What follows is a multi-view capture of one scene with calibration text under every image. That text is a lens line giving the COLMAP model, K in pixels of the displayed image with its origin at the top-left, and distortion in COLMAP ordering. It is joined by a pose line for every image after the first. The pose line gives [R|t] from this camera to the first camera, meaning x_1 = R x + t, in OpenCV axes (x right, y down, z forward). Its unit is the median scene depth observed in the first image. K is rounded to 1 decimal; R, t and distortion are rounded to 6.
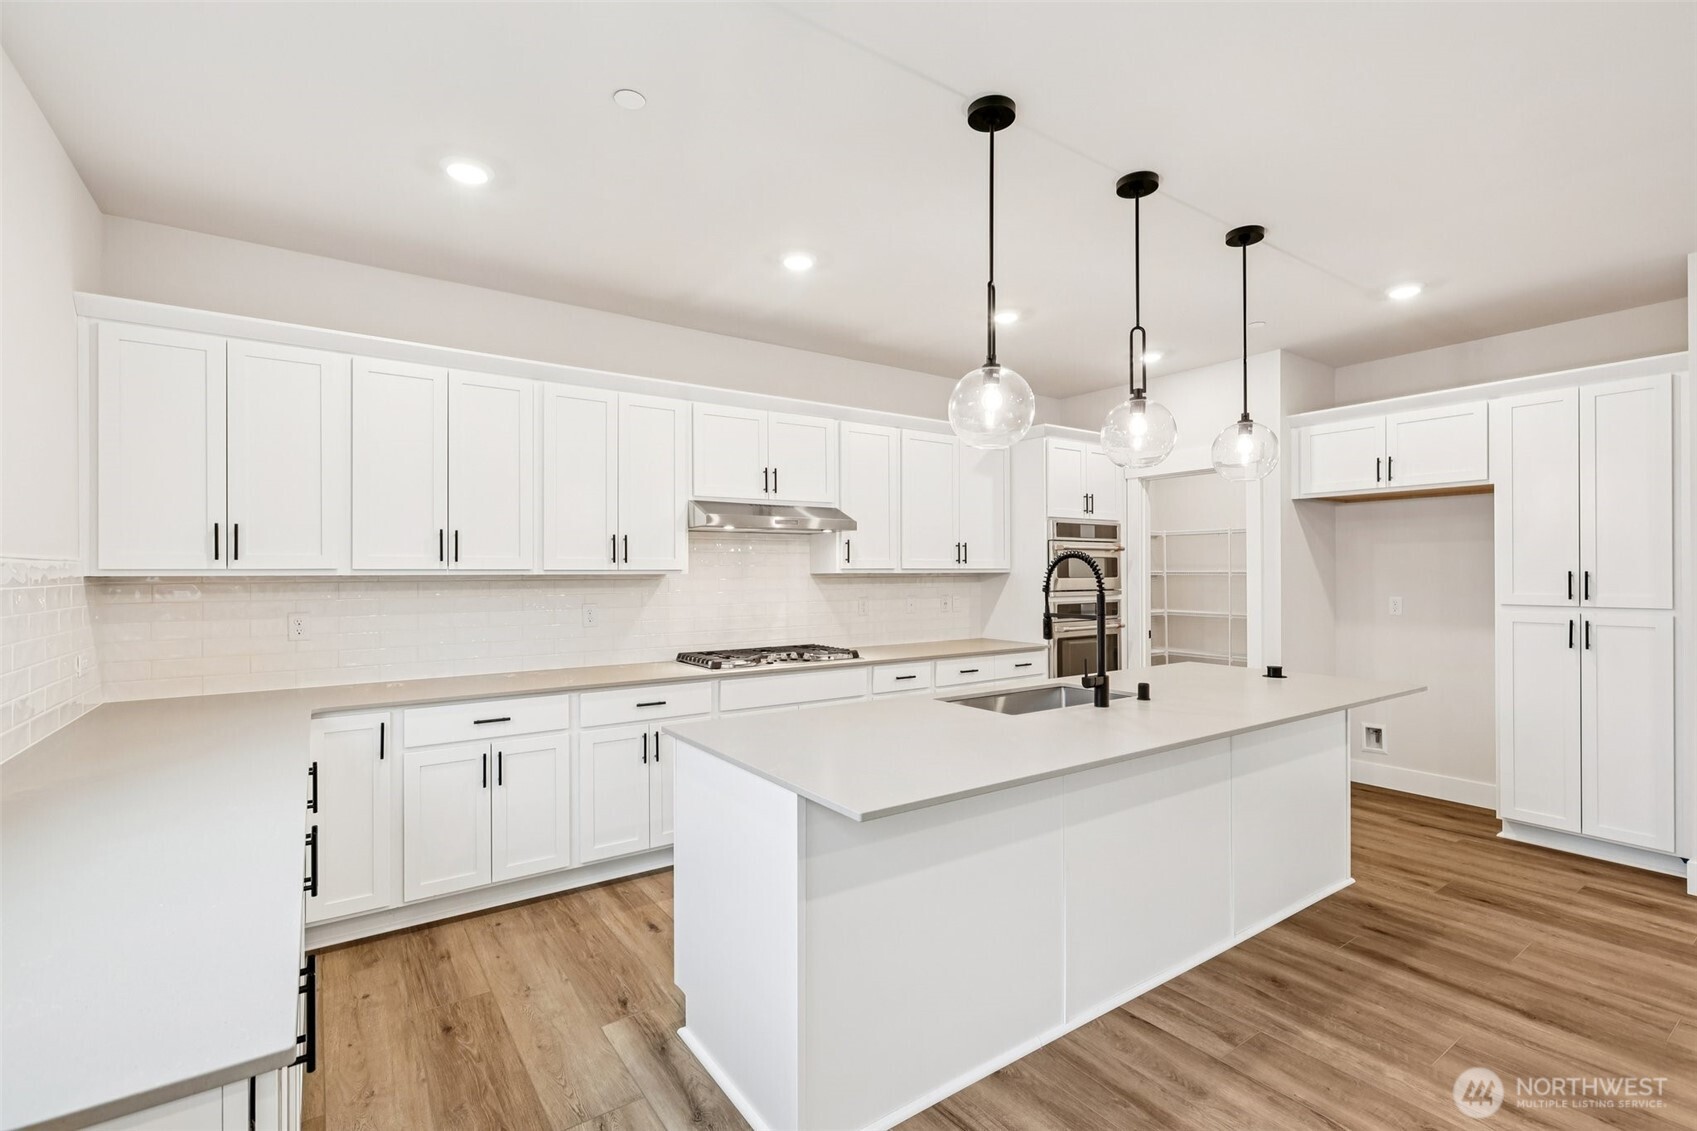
lens RADIAL K [[760.4, 0, 846.9], [0, 760.4, 567.8], [0, 0, 1]] dist [0.000054, -0.000032]
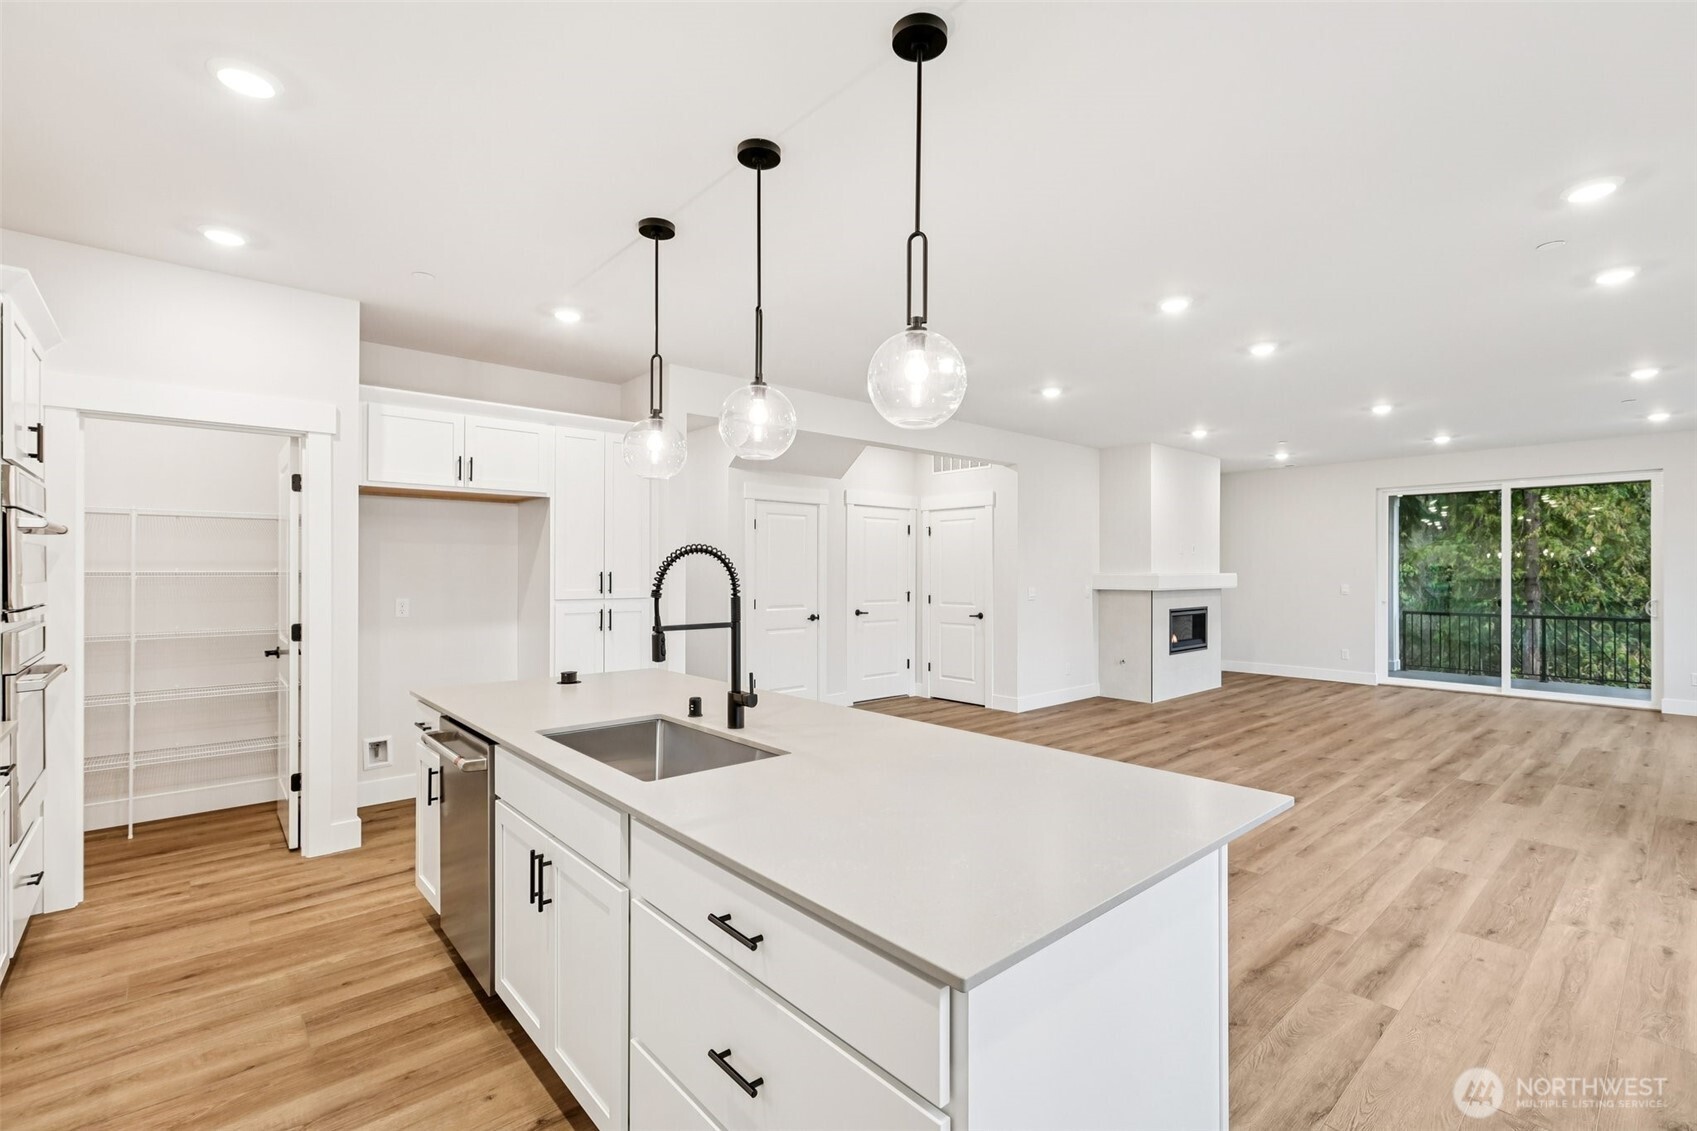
lens RADIAL K [[757.0, 0, 842.3], [0, 757.0, 569.7], [0, 0, 1]] dist [0.002565, 0.001109]
pose [[-0.119171, 0.004237, 0.992865, -0.332453], [-0.002415, 0.999987, -0.004557, 0.005608], [-0.992871, -0.002941, -0.119159, 0.629726]]
